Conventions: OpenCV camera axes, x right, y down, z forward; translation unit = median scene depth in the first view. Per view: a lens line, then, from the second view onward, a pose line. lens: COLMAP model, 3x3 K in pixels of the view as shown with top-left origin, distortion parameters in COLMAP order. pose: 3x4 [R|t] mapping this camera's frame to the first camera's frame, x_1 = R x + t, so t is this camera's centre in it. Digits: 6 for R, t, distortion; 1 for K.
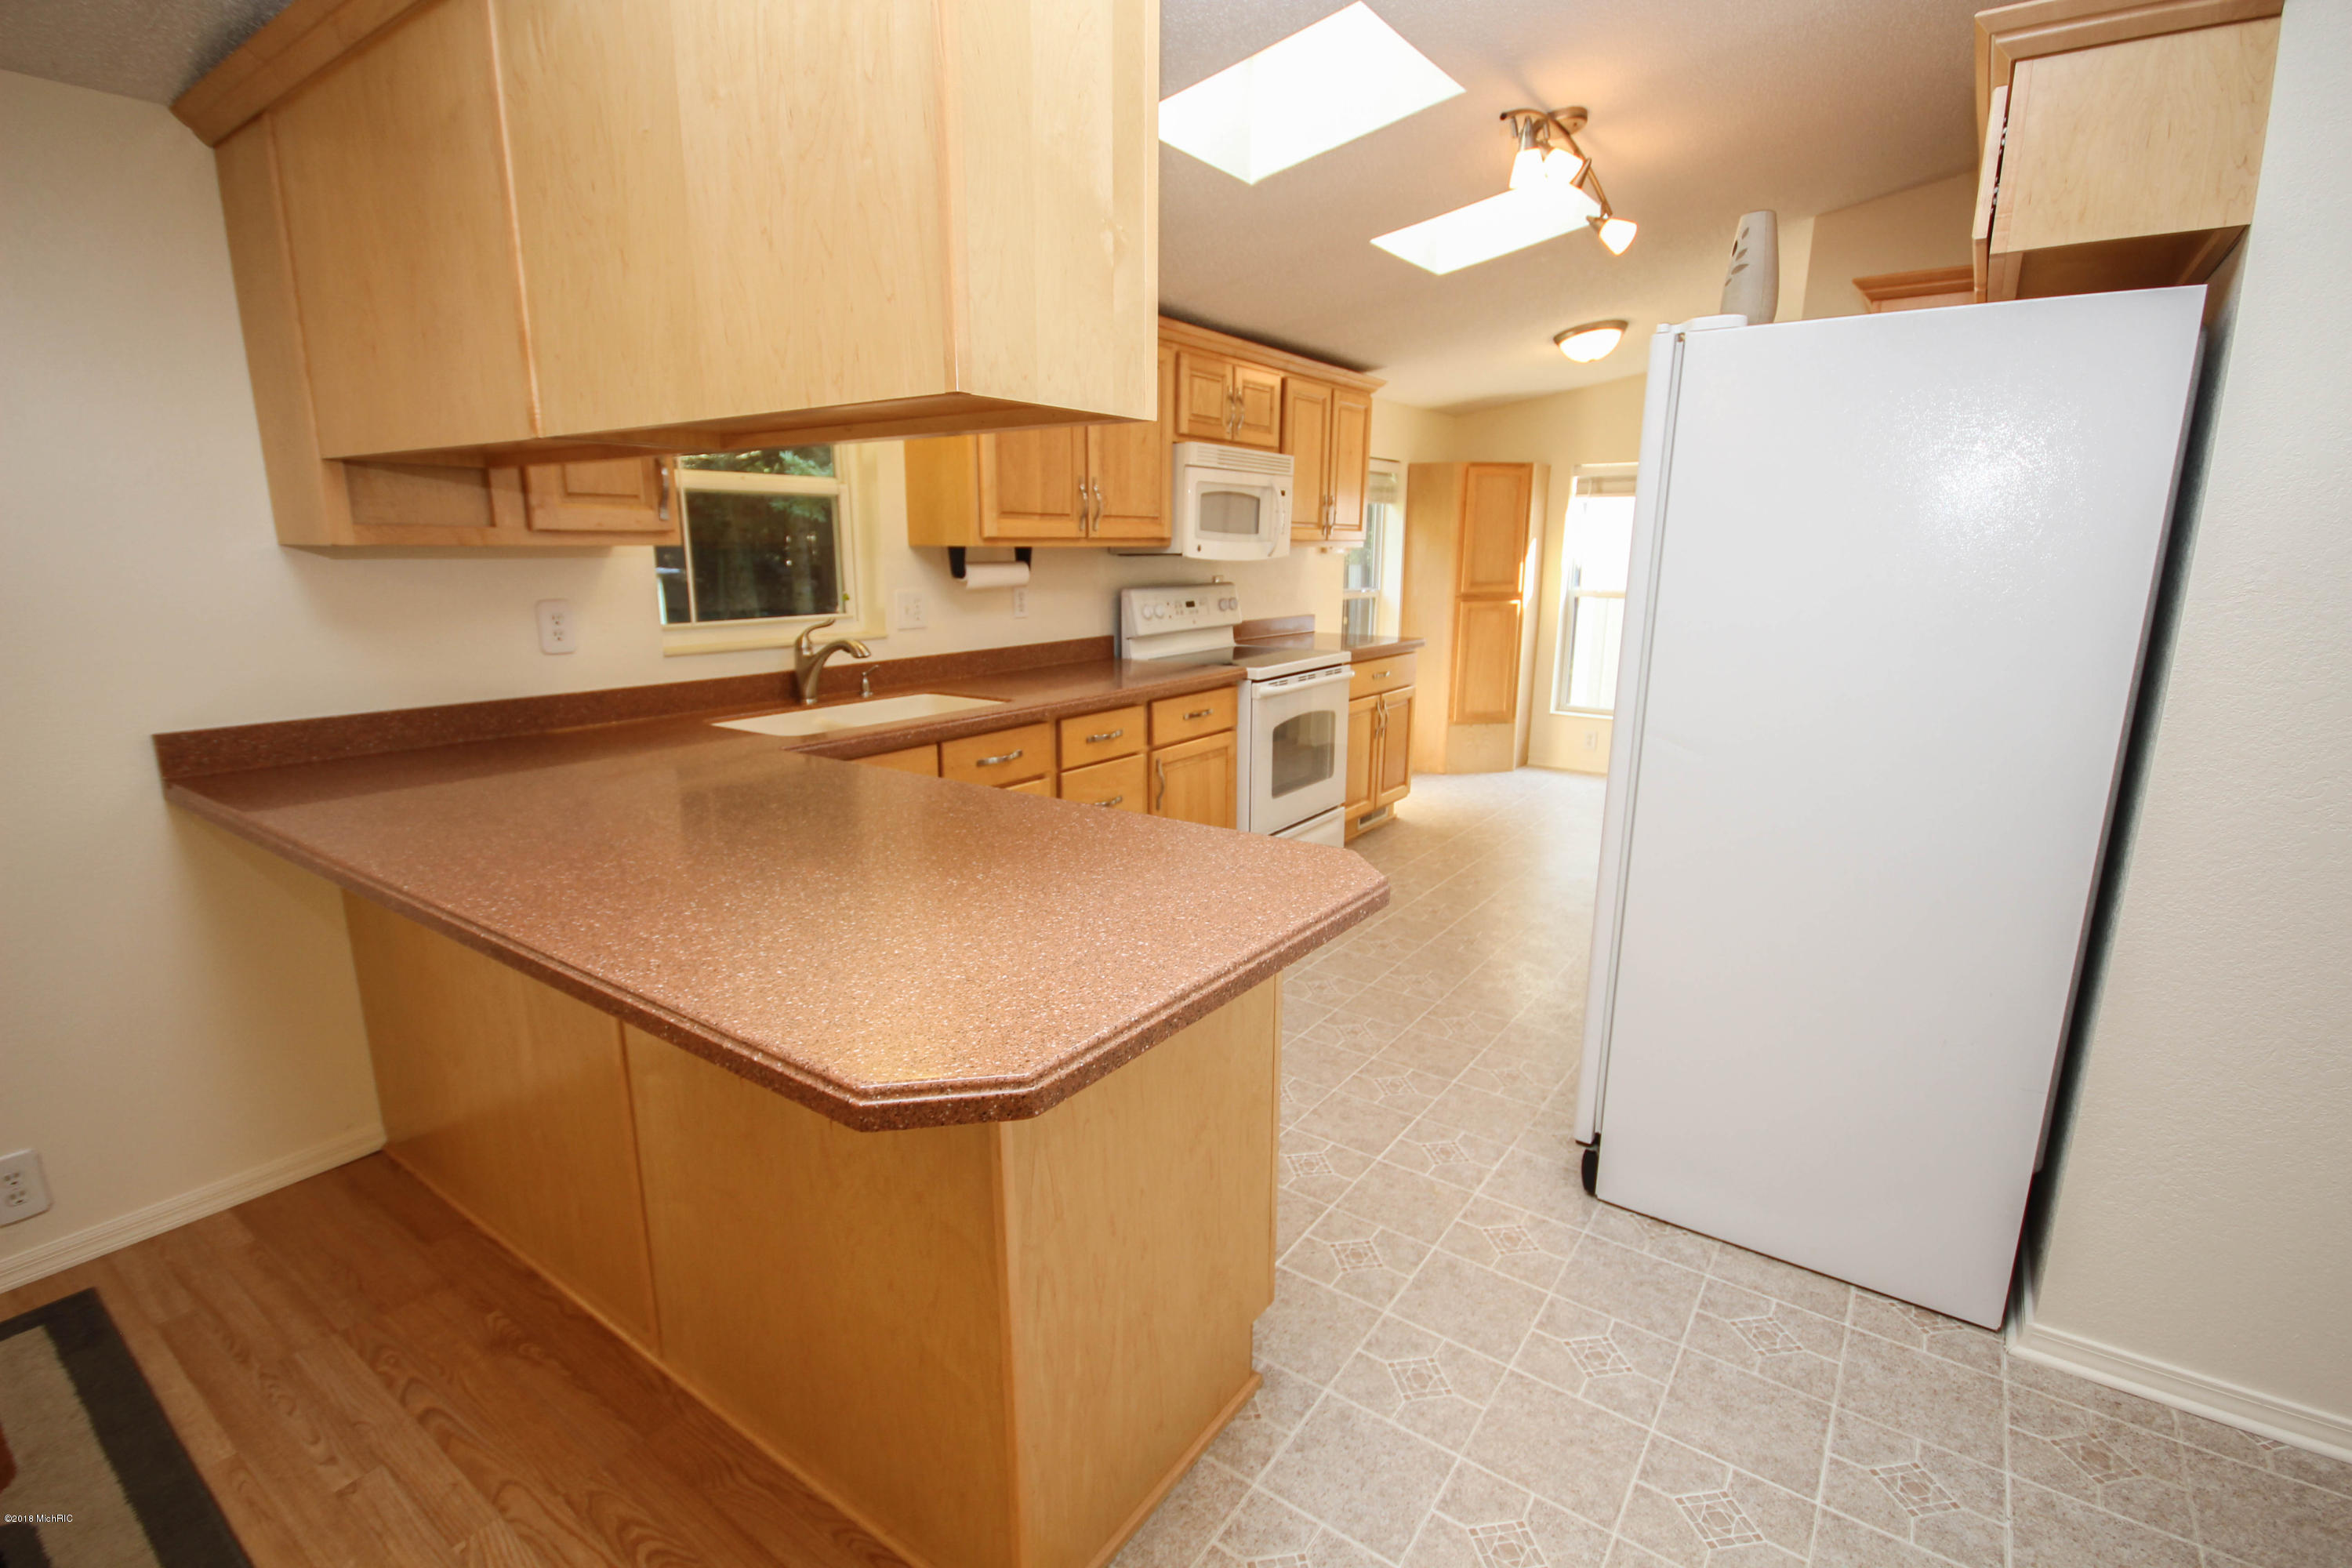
lens RADIAL K [[1085.5, 0, 1174.8], [0, 1085.5, 786.9], [0, 0, 1]] dist [0.017464, -0.013908]
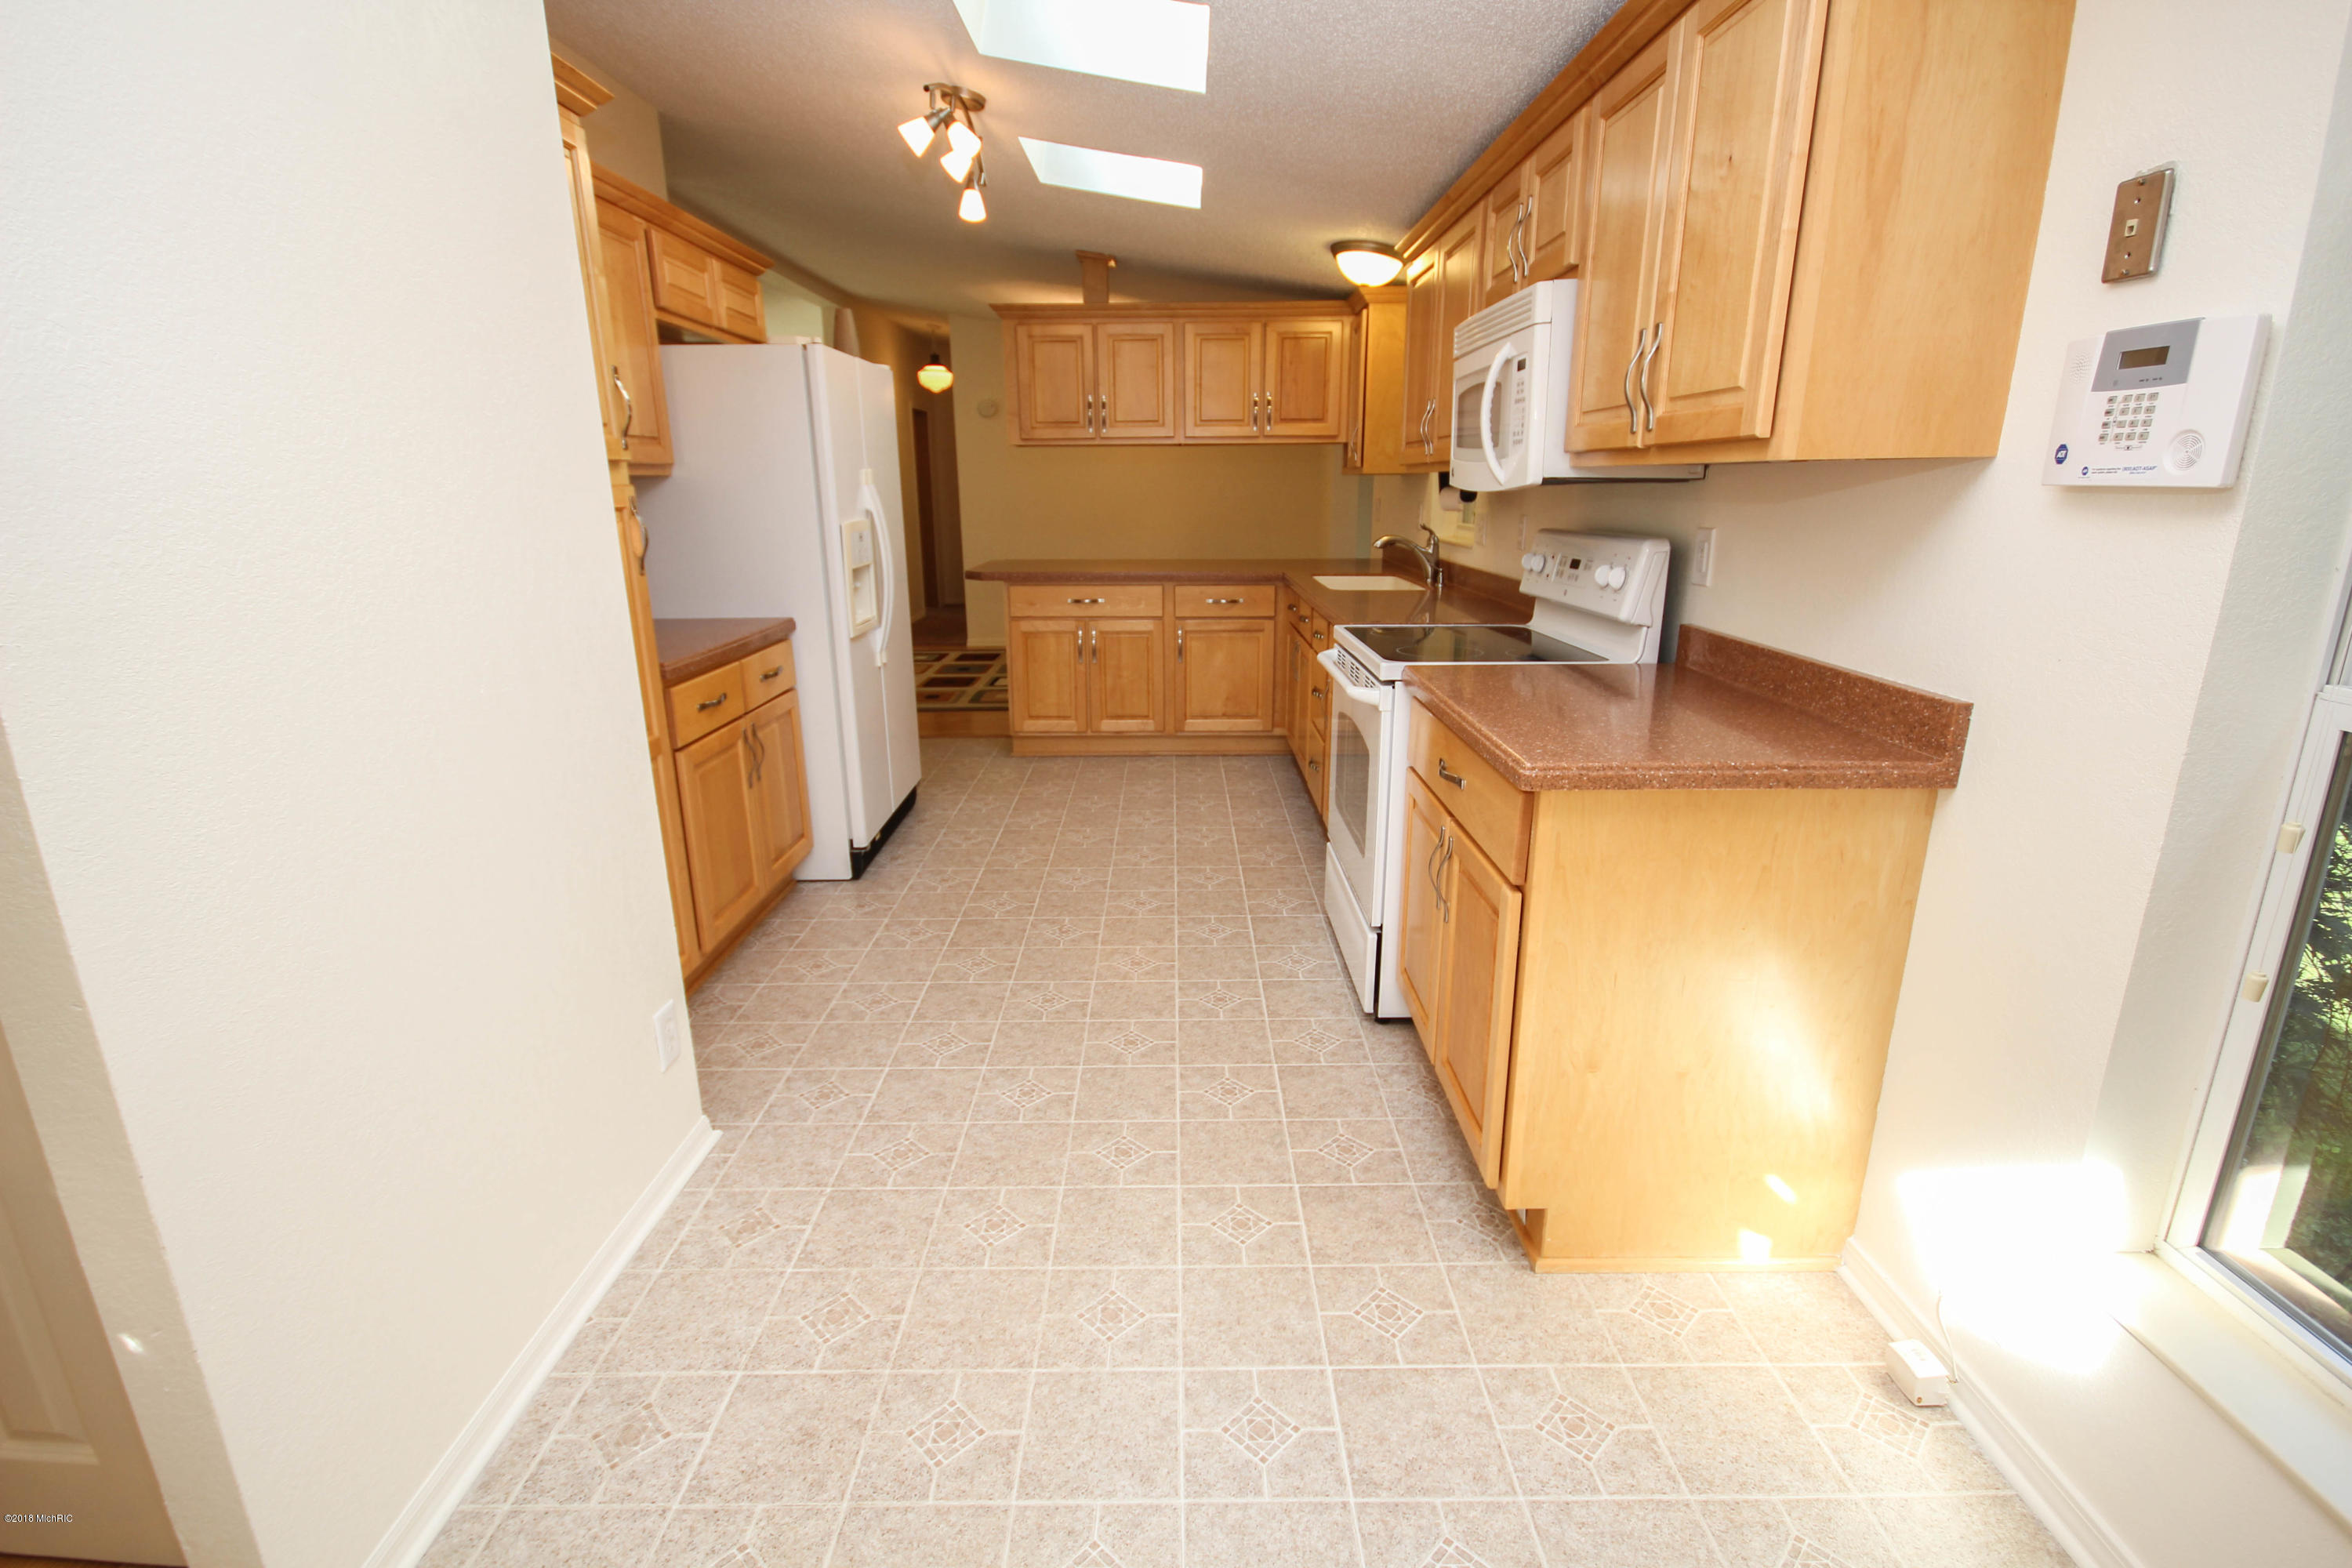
lens RADIAL K [[1075.1, 0, 1173.3], [0, 1075.1, 772.6], [0, 0, 1]] dist [0.019241, 0.000070]
pose [[-0.811026, 0.153920, -0.564398, 0.623867], [-0.128316, 0.894470, 0.428322, -0.345488], [0.570764, 0.419801, -0.705688, 1.604112]]
